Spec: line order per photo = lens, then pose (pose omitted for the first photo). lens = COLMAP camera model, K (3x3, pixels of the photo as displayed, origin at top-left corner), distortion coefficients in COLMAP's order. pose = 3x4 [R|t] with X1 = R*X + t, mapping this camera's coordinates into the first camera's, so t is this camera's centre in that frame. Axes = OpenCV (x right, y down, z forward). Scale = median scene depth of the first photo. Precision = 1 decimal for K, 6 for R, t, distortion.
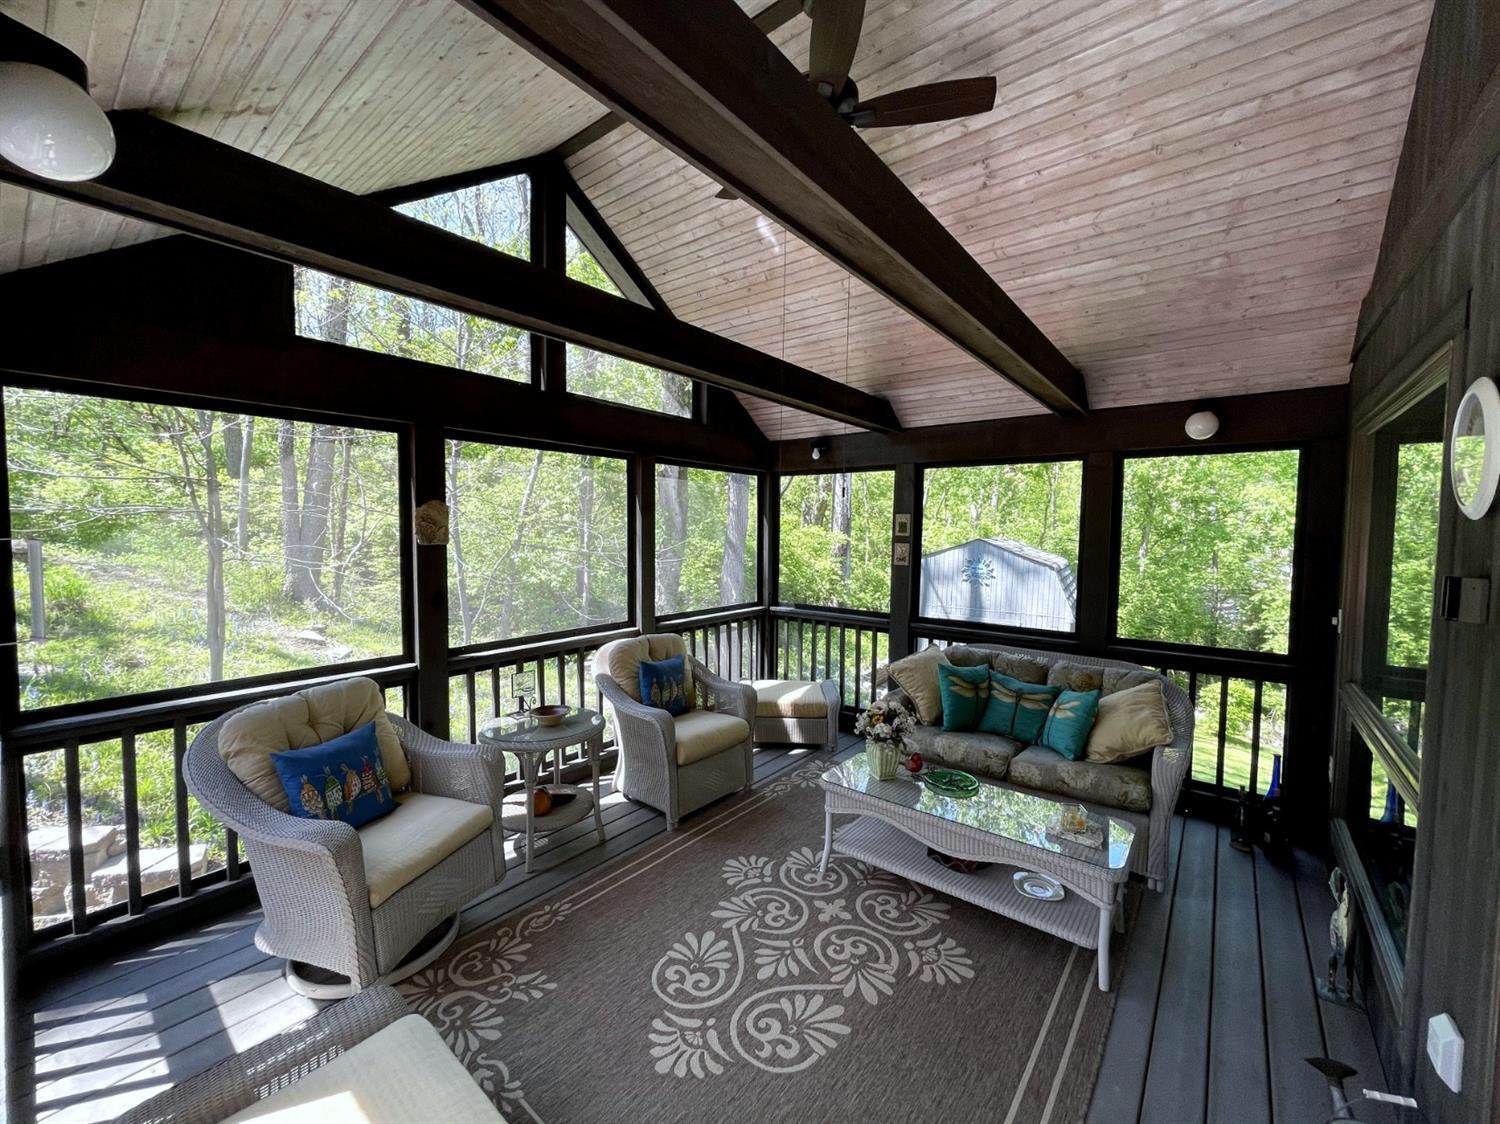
lens RADIAL K [[606.8, 0, 752.5], [0, 606.8, 562.1], [0, 0, 1]] dist [-0.007504, 0.002844]
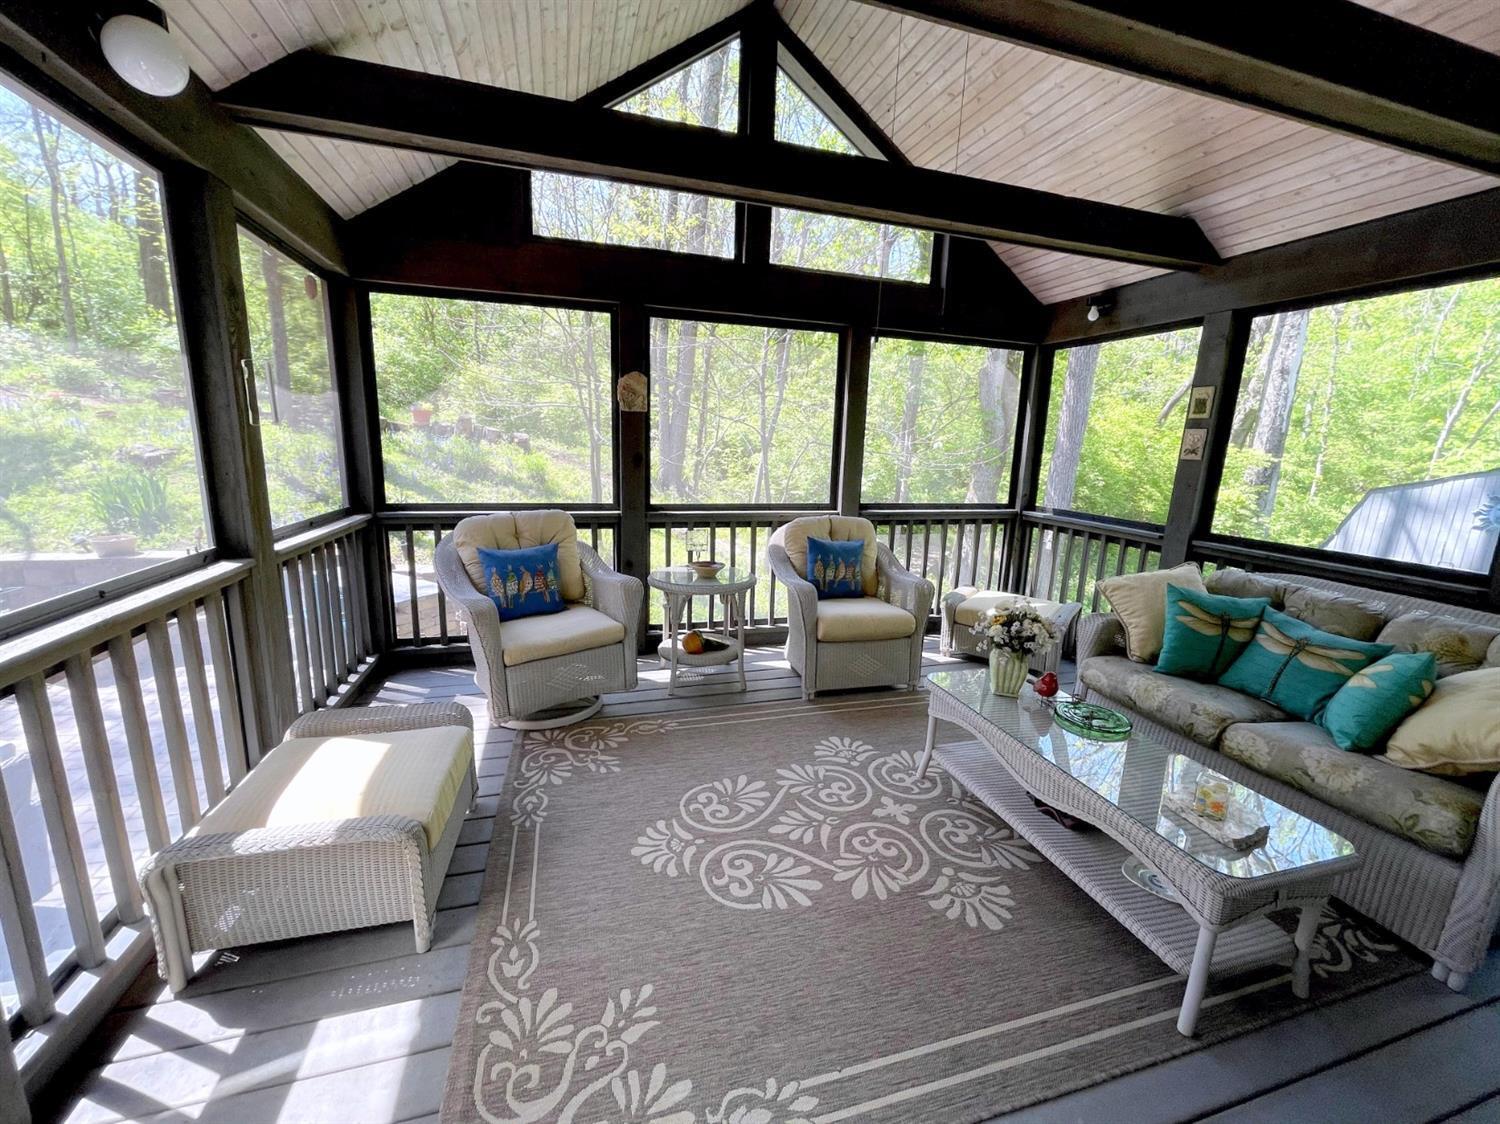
lens RADIAL K [[606.8, 0, 752.5], [0, 606.8, 562.1], [0, 0, 1]] dist [-0.007504, 0.002844]
pose [[0.822169, 0.128246, -0.554610, 0.320312], [-0.056455, 0.987858, 0.144739, 0.070986], [0.566438, -0.087690, 0.819426, 0.135078]]
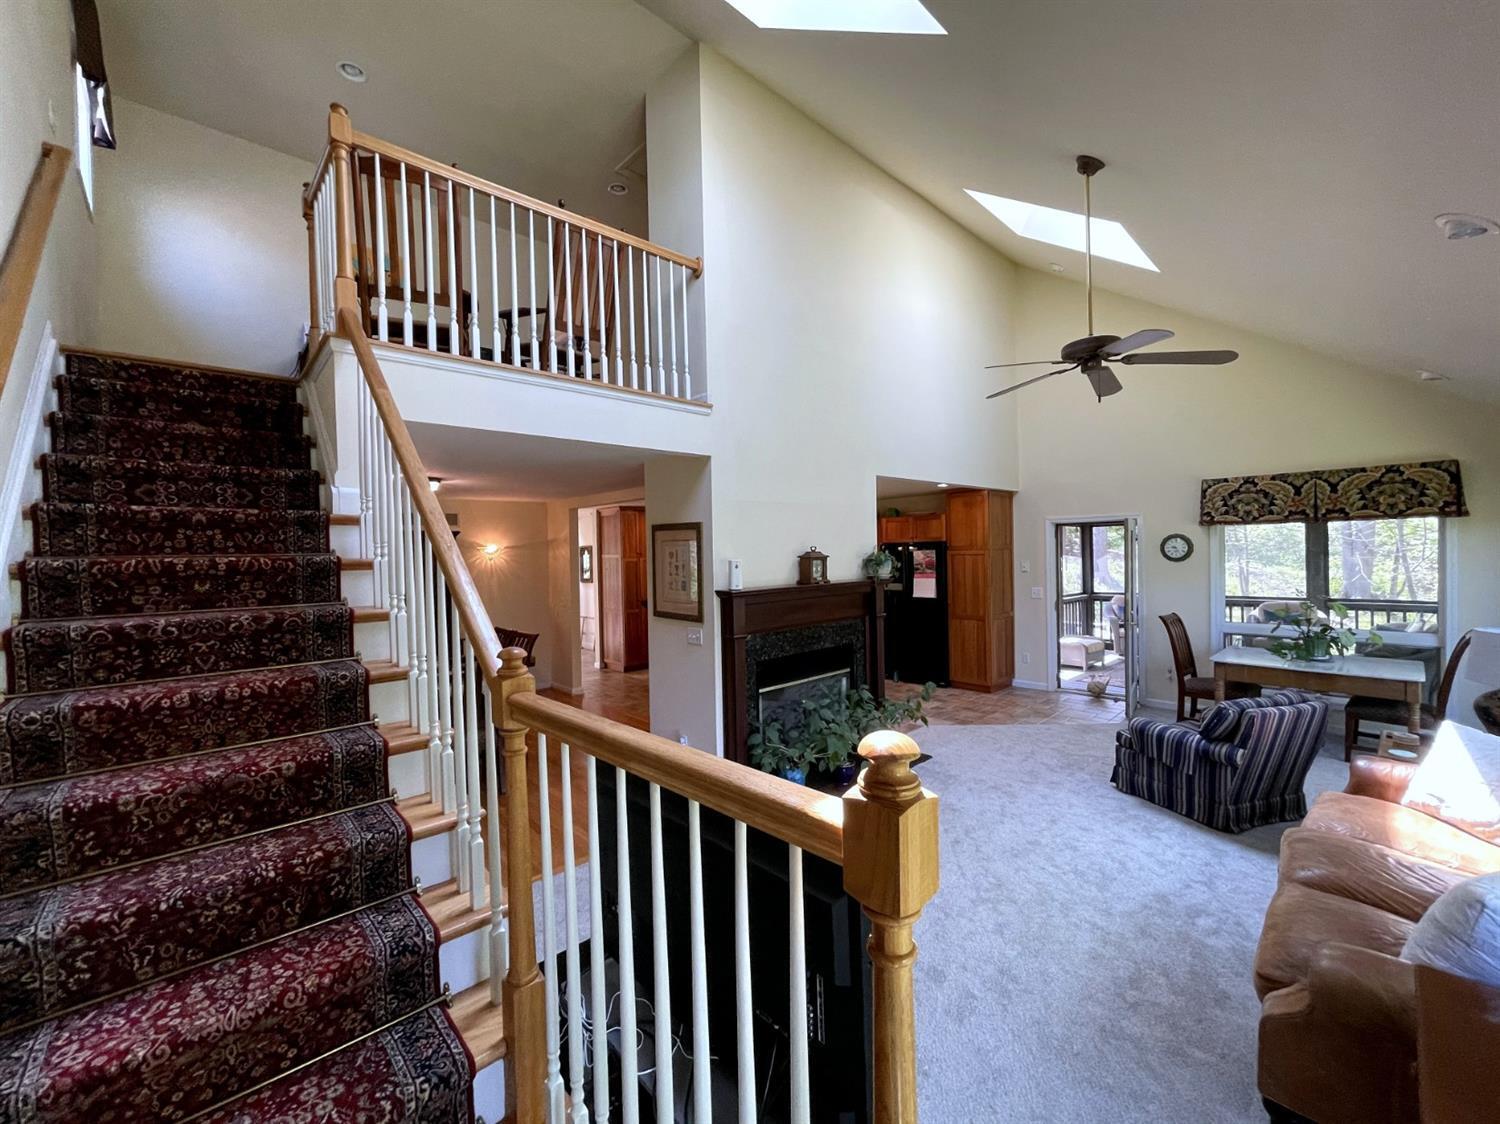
lens RADIAL K [[606.8, 0, 752.5], [0, 606.8, 562.1], [0, 0, 1]] dist [-0.007504, 0.002844]
pose [[-0.143452, 0.003043, -0.989653, 2.614642], [-0.035592, 0.999332, 0.008232, 0.034507], [0.989017, 0.036405, -0.143248, -0.687483]]
